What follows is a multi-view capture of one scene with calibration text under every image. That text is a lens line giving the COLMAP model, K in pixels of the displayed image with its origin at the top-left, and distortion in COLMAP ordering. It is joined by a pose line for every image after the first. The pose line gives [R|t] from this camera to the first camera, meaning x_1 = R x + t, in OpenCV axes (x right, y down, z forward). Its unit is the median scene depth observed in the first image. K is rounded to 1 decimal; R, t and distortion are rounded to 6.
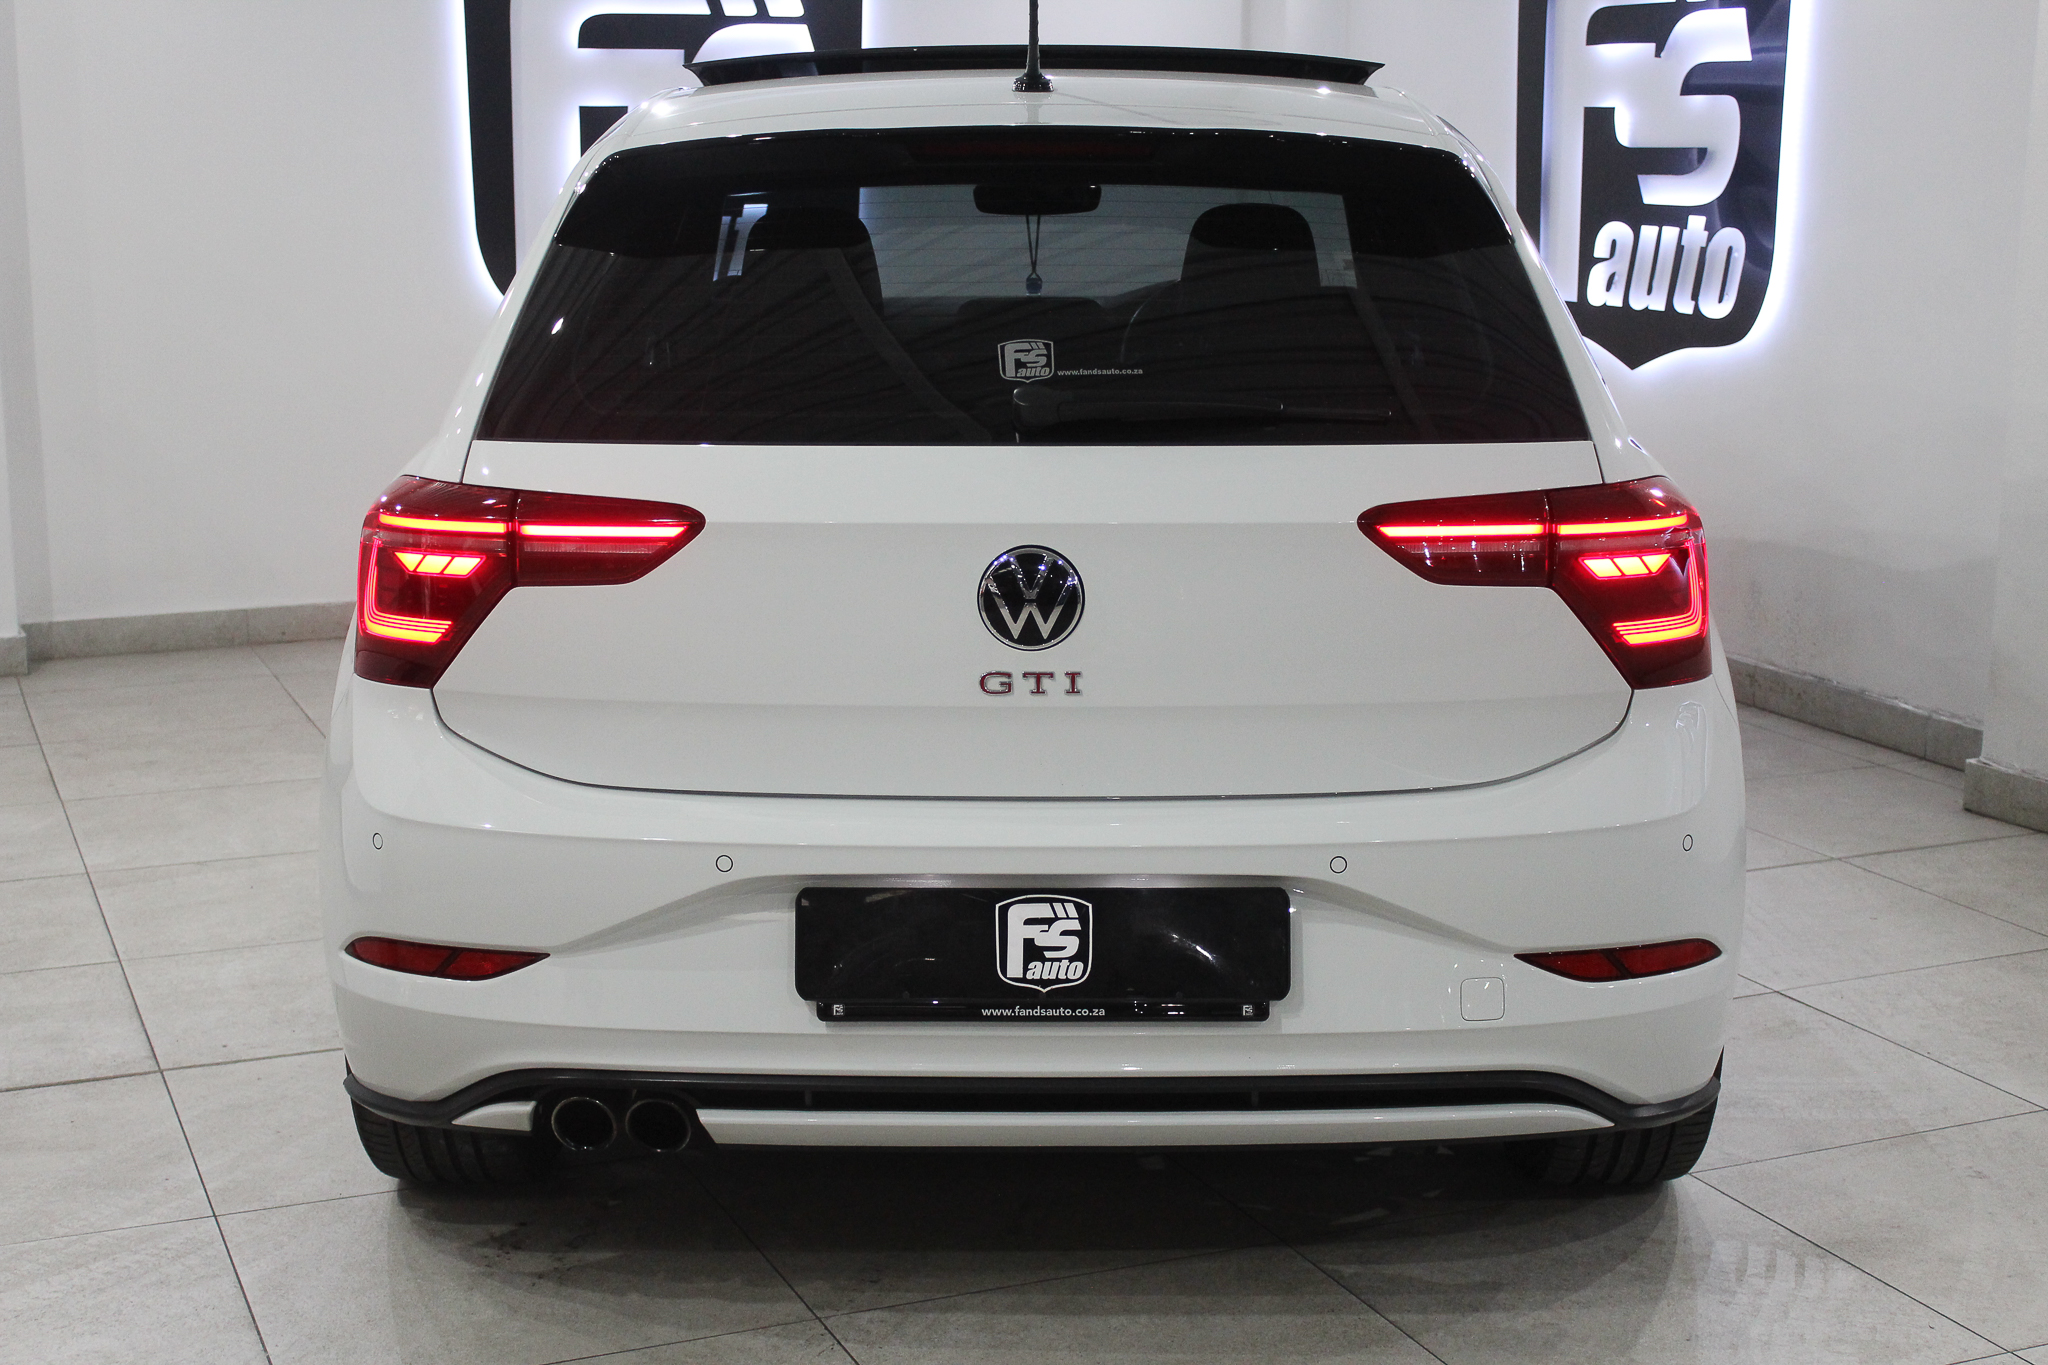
lens RADIAL K [[2763.7, 0, 1024.0], [0, 2763.7, 682.5], [0, 0, 1]] dist [-0.050432, -0.020230]
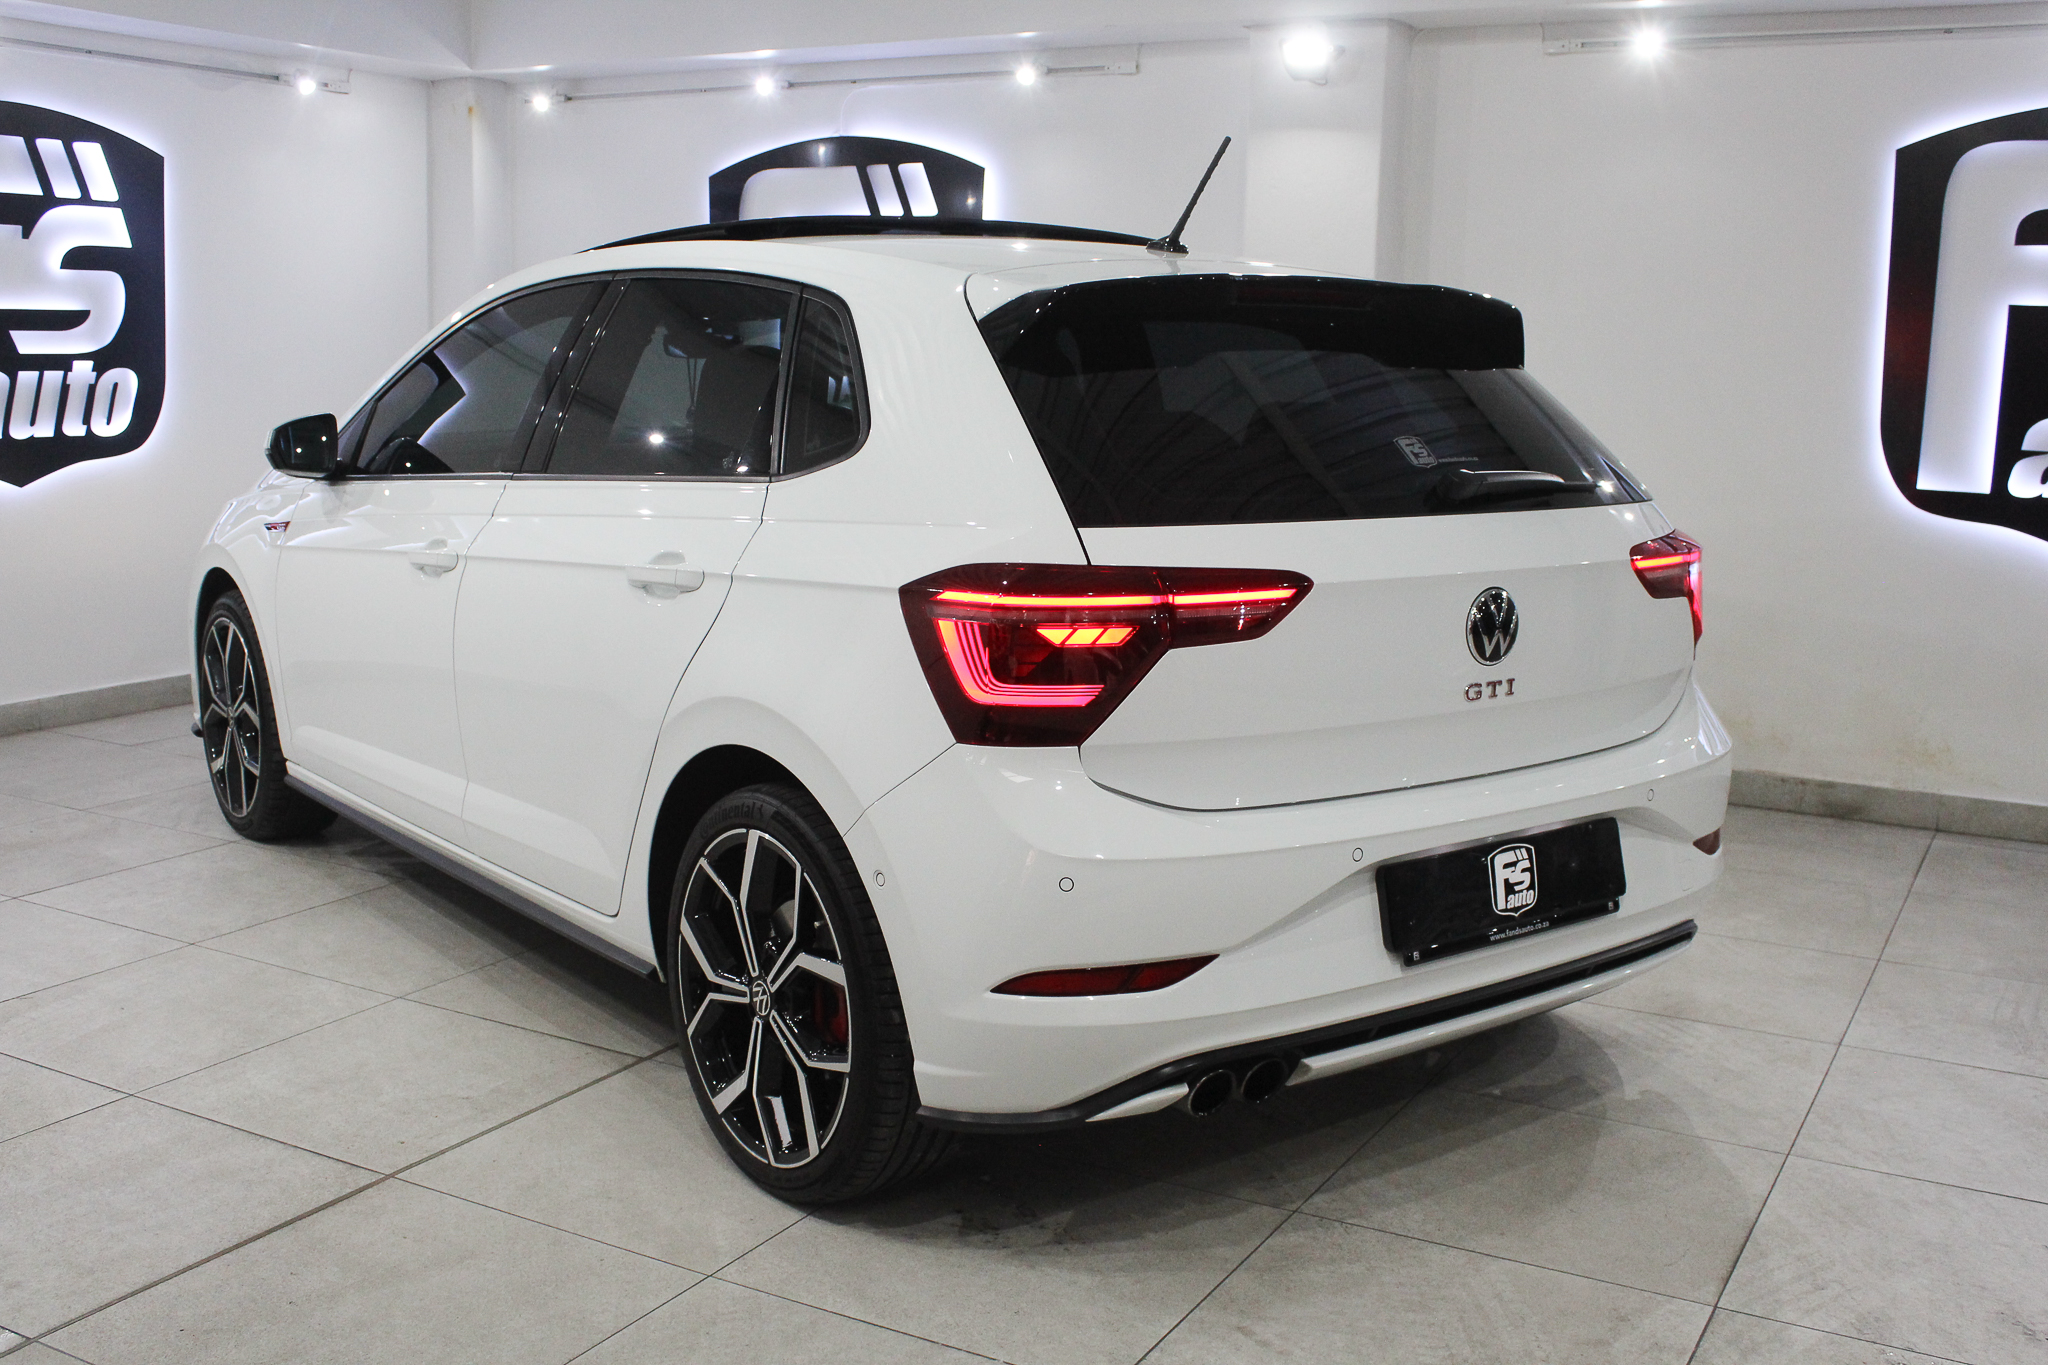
lens RADIAL K [[2070.7, 0, 1024.0], [0, 2070.7, 682.5], [0, 0, 1]] dist [-0.138095, 0.146446]
pose [[0.785564, -0.088407, 0.612432, -0.783529], [0.095214, 0.995224, 0.021534, -0.046160], [-0.611411, 0.041395, 0.790230, 0.347634]]
